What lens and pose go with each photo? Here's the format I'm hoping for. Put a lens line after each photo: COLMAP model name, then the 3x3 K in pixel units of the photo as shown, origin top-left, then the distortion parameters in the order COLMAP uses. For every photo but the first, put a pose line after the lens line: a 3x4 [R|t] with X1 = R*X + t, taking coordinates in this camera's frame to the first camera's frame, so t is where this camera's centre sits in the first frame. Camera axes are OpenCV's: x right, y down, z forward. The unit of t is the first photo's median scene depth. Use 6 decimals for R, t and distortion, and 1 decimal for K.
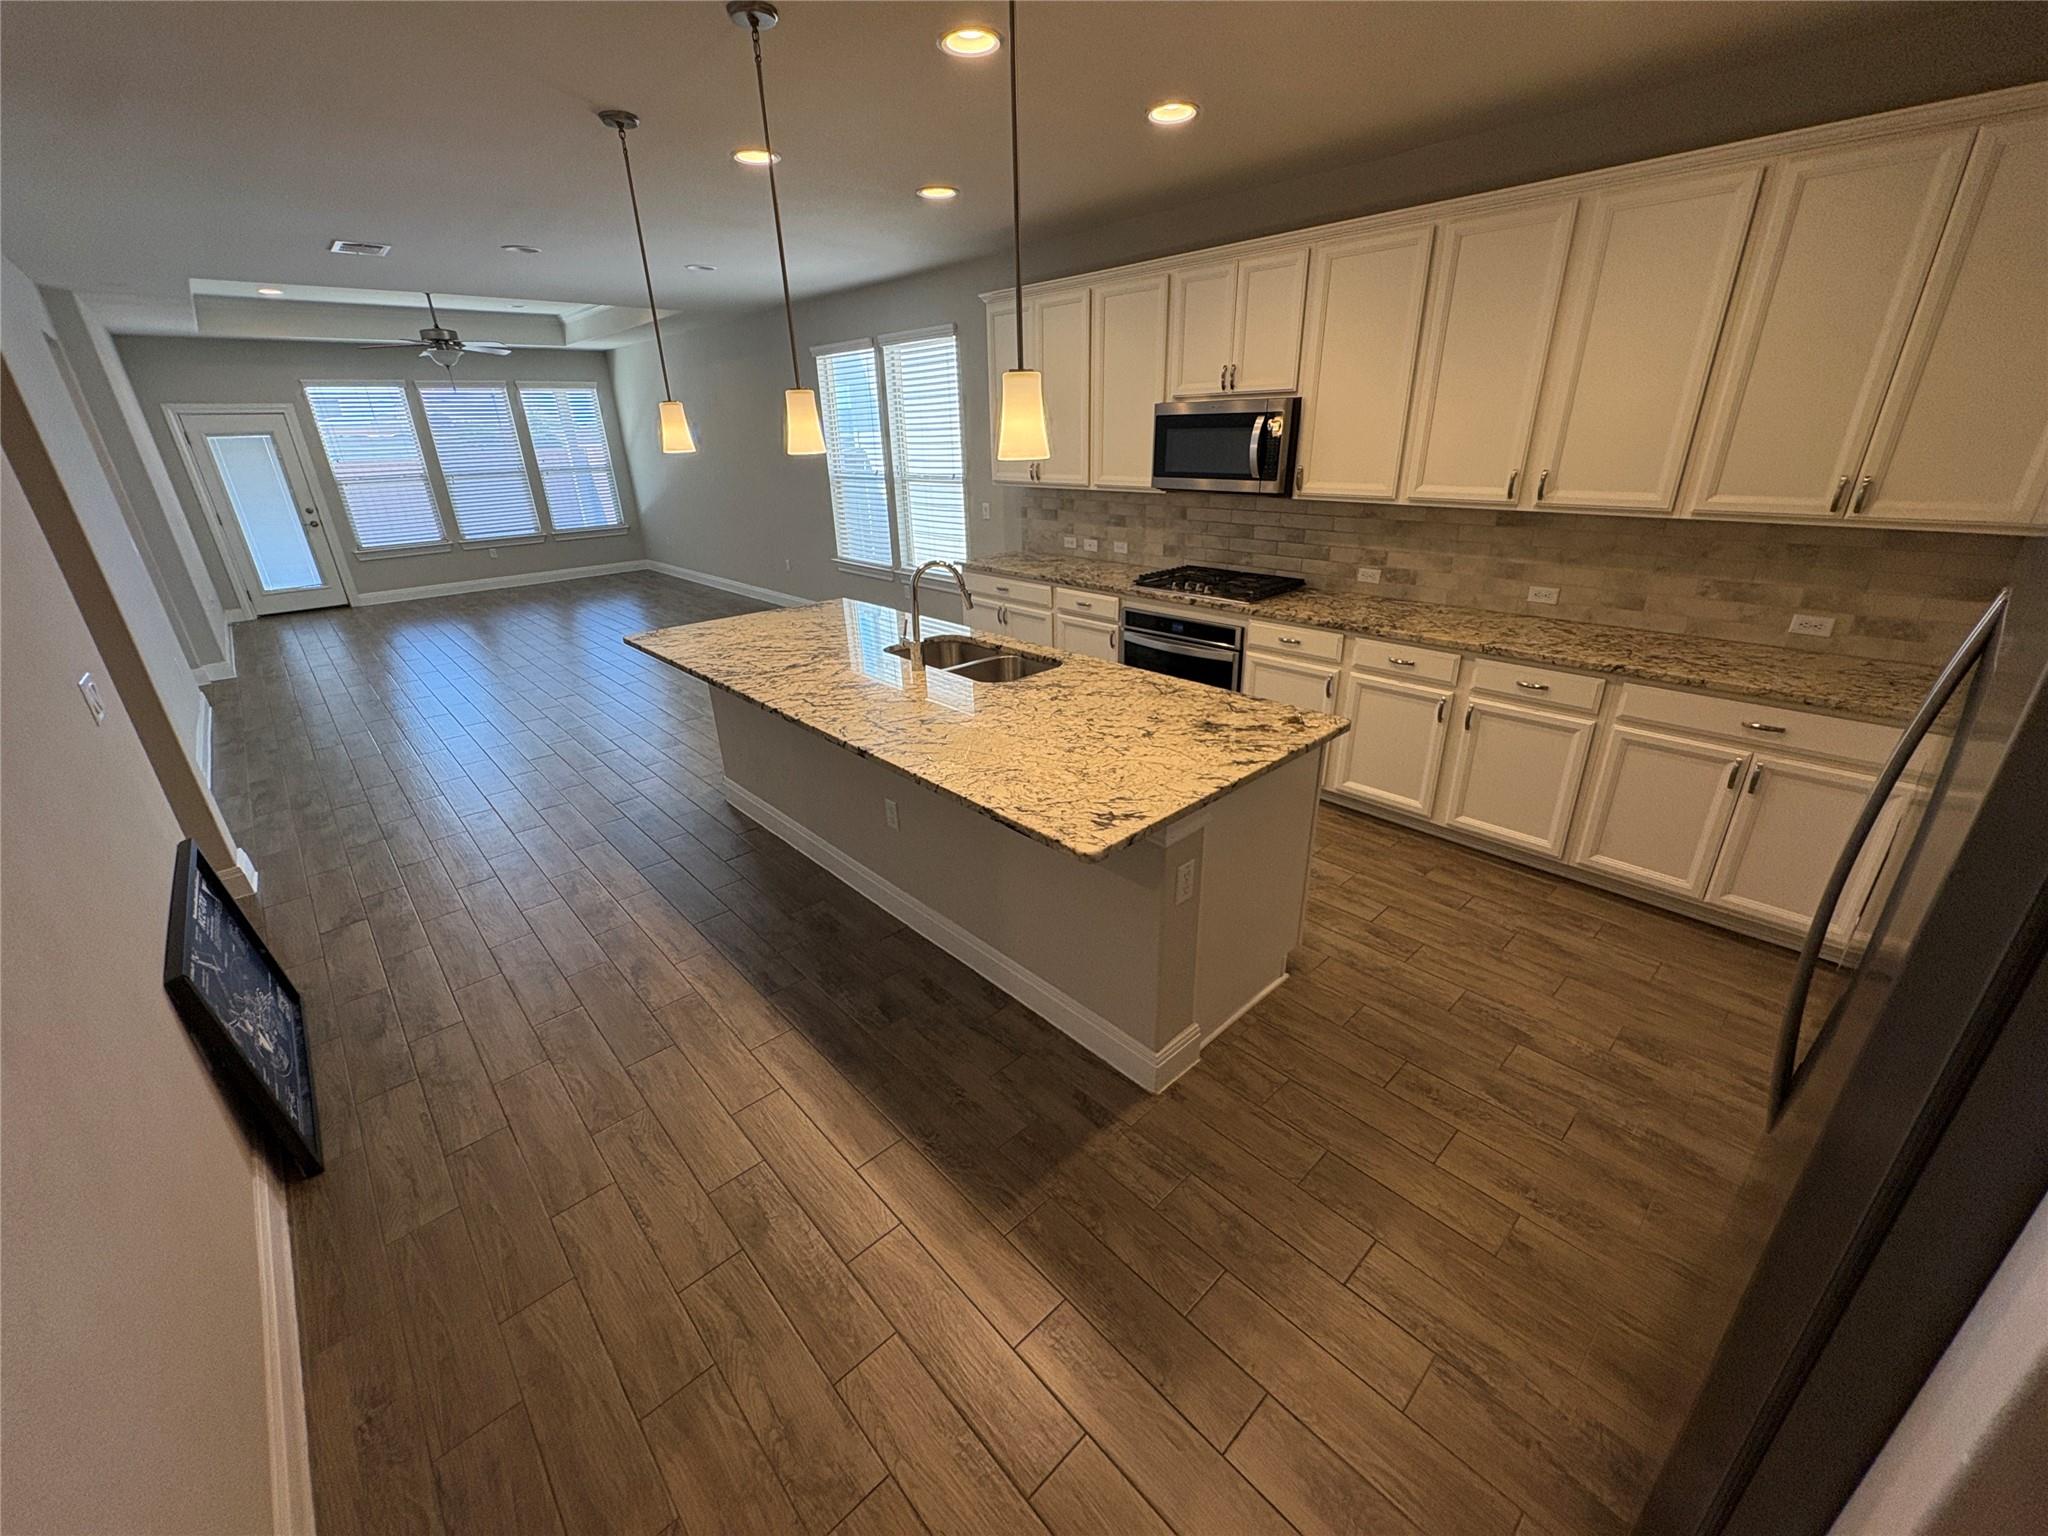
lens RADIAL K [[820.6, 0, 1023.0], [0, 820.6, 766.9], [0, 0, 1]] dist [-0.001132, 0.000120]
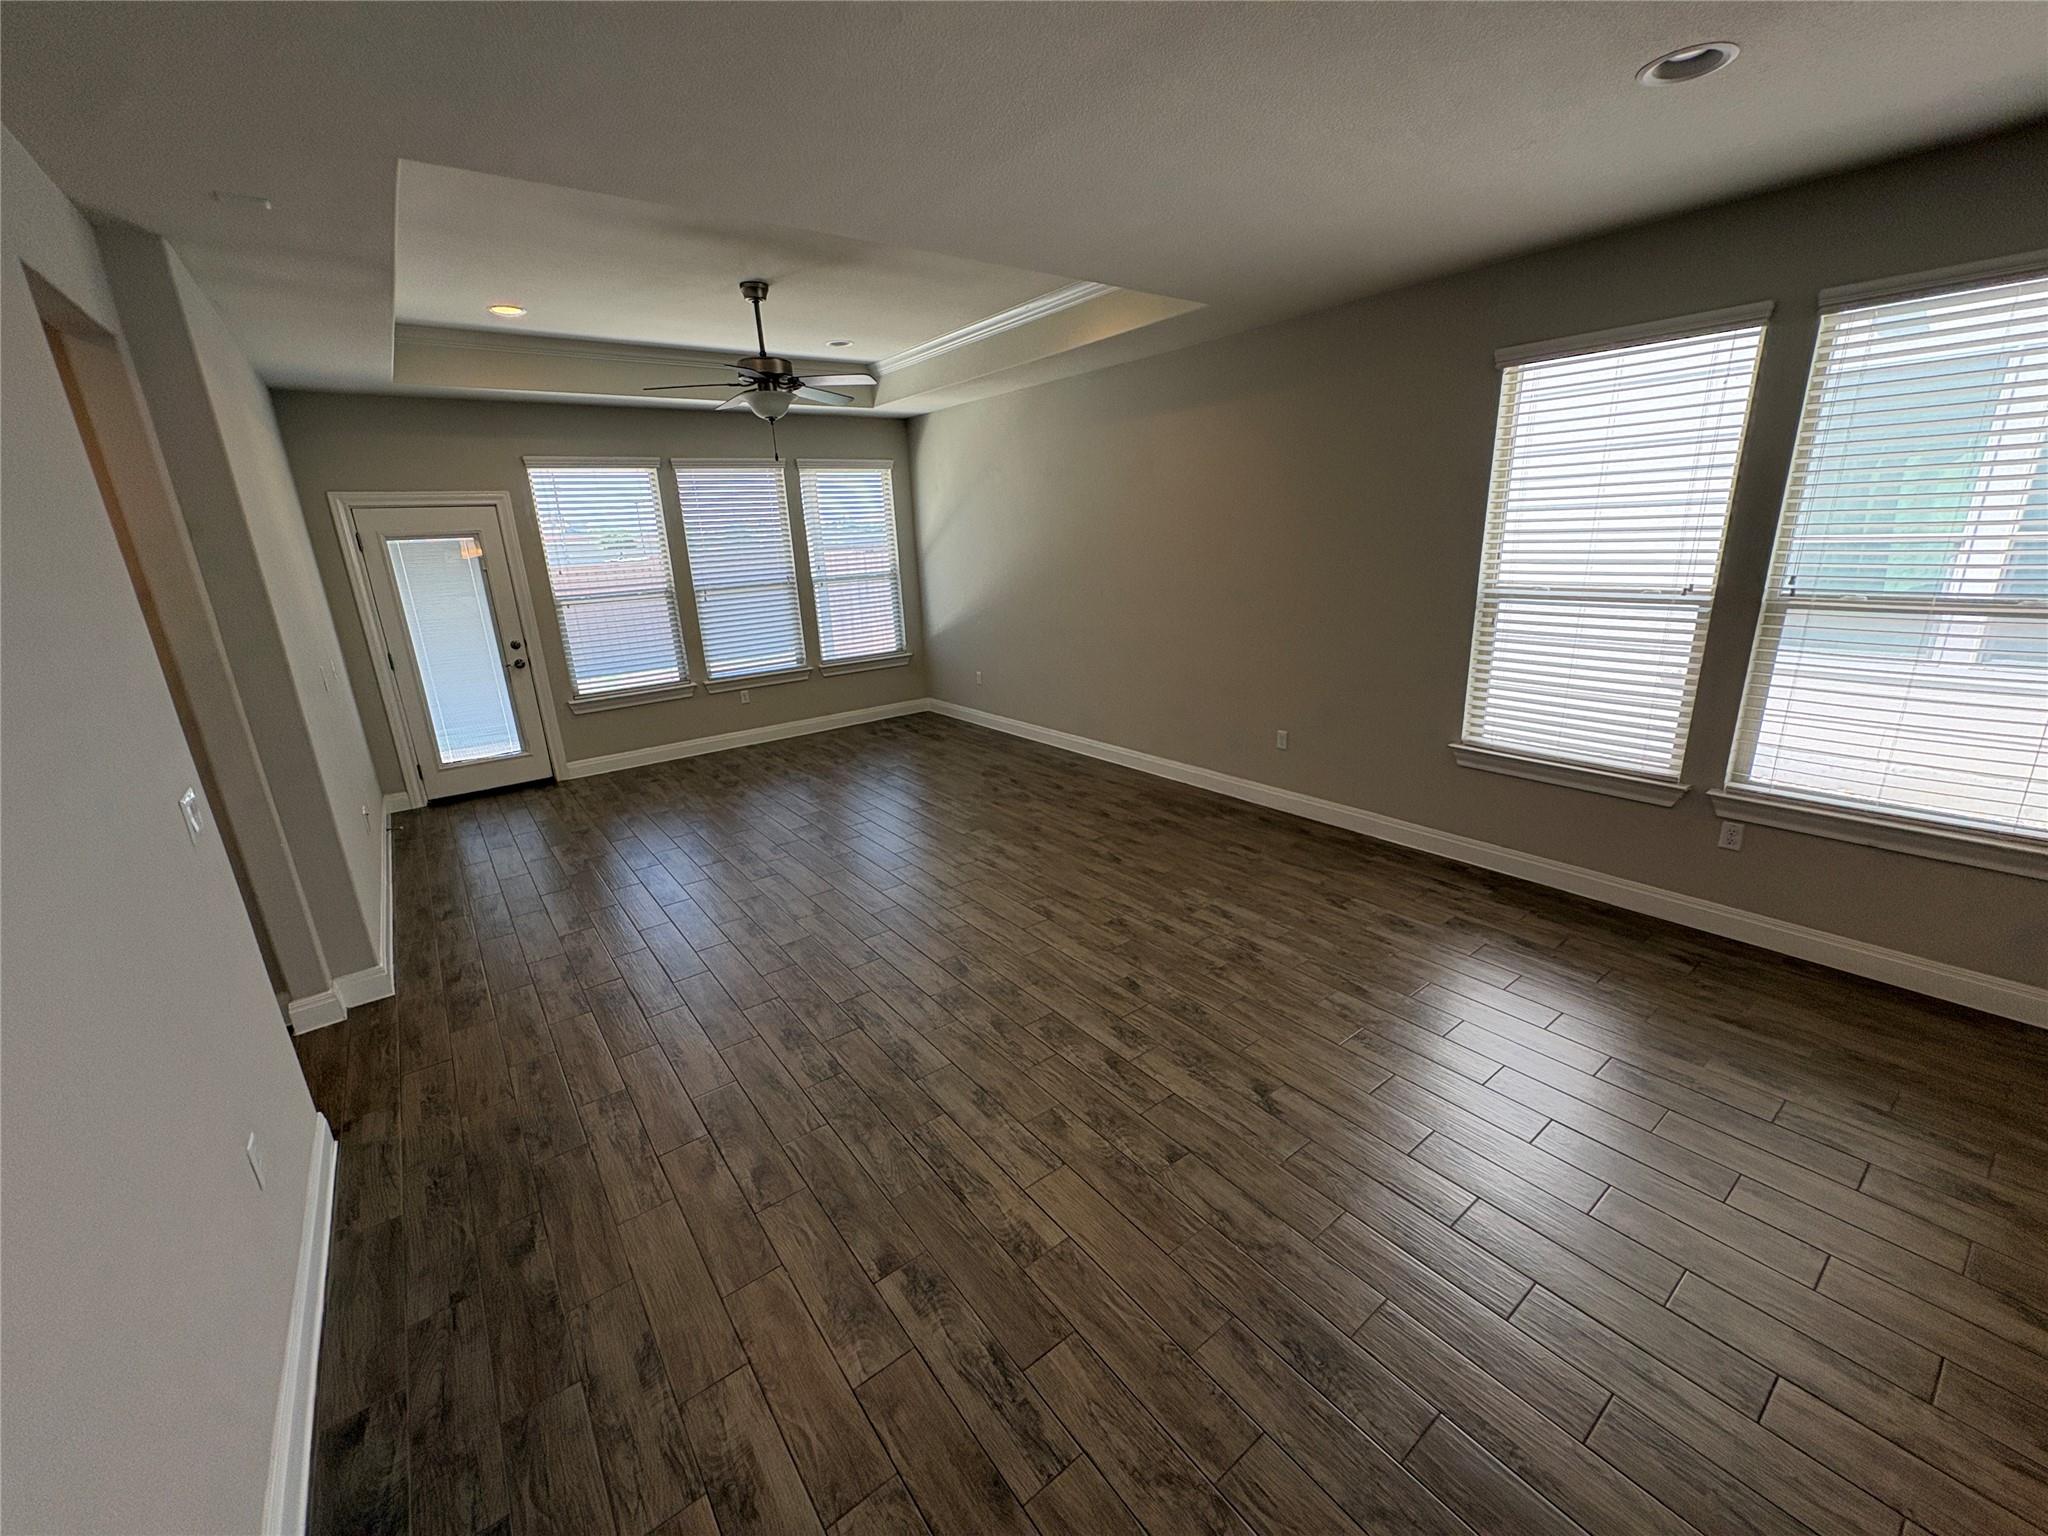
lens RADIAL K [[820.6, 0, 1024.4], [0, 820.6, 764.7], [0, 0, 1]] dist [-0.001132, 0.000120]
pose [[0.995329, 0.010472, -0.095969, -0.366378], [-0.021005, 0.993775, -0.109412, -0.141199], [0.094226, 0.110916, 0.989353, 0.362463]]
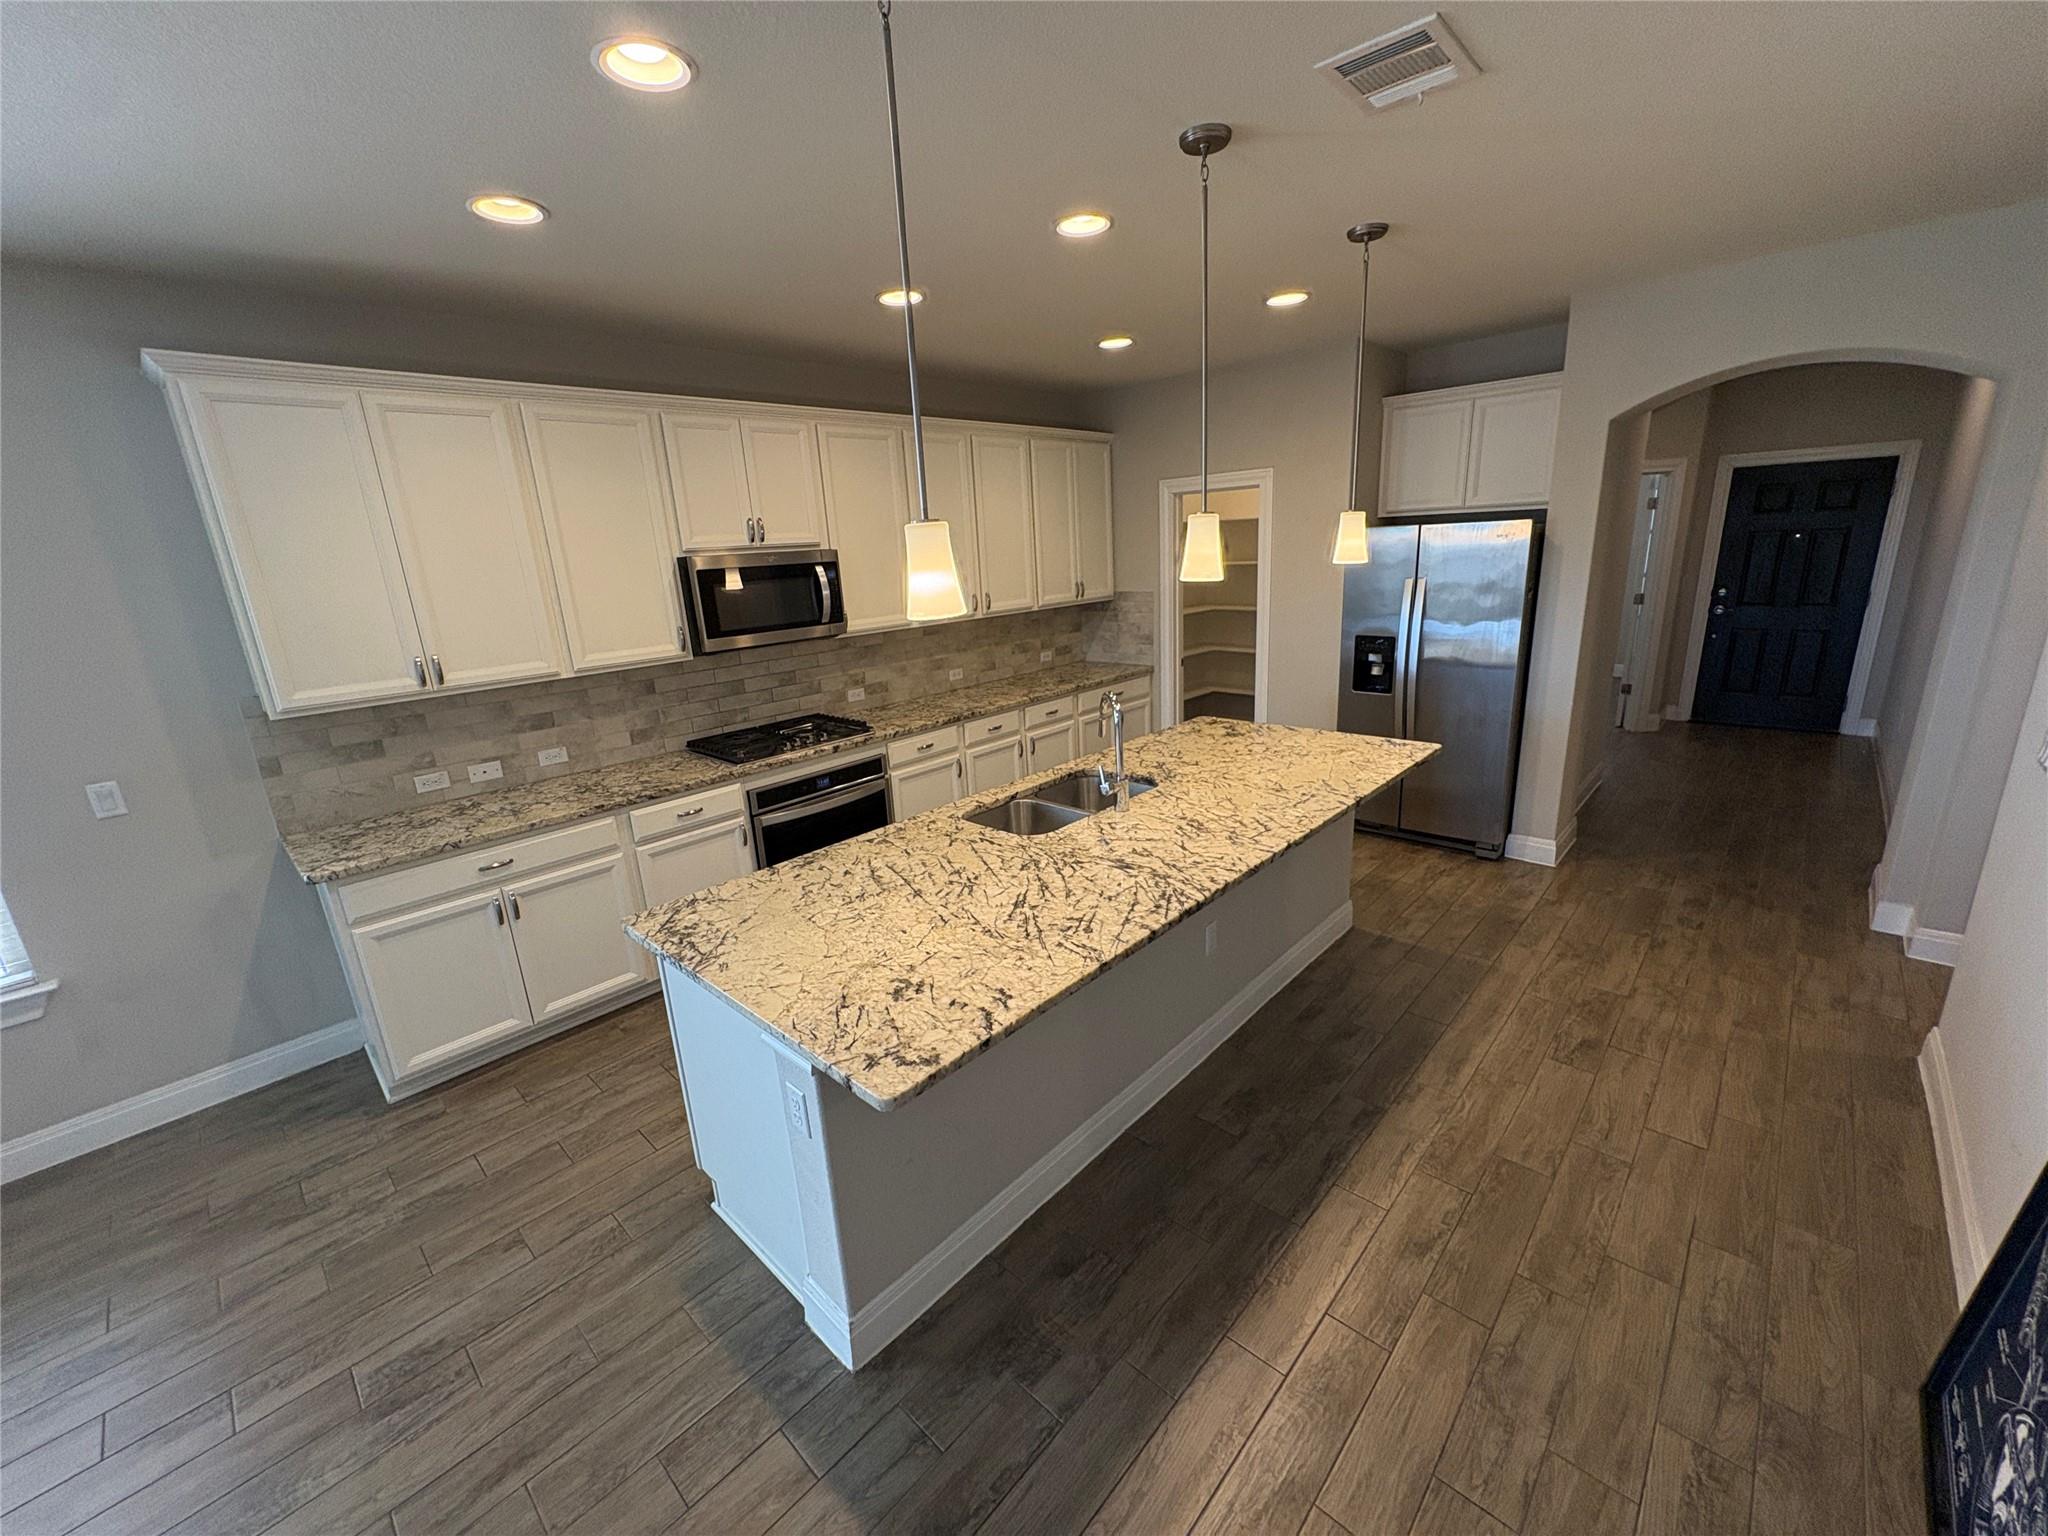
lens RADIAL K [[820.6, 0, 1025.6], [0, 820.6, 765.7], [0, 0, 1]] dist [-0.001132, 0.000120]
pose [[-0.074001, -0.234823, 0.969217, -1.015271], [0.435104, 0.866898, 0.243254, -0.439847], [-0.897334, 0.439712, 0.038021, 1.060823]]
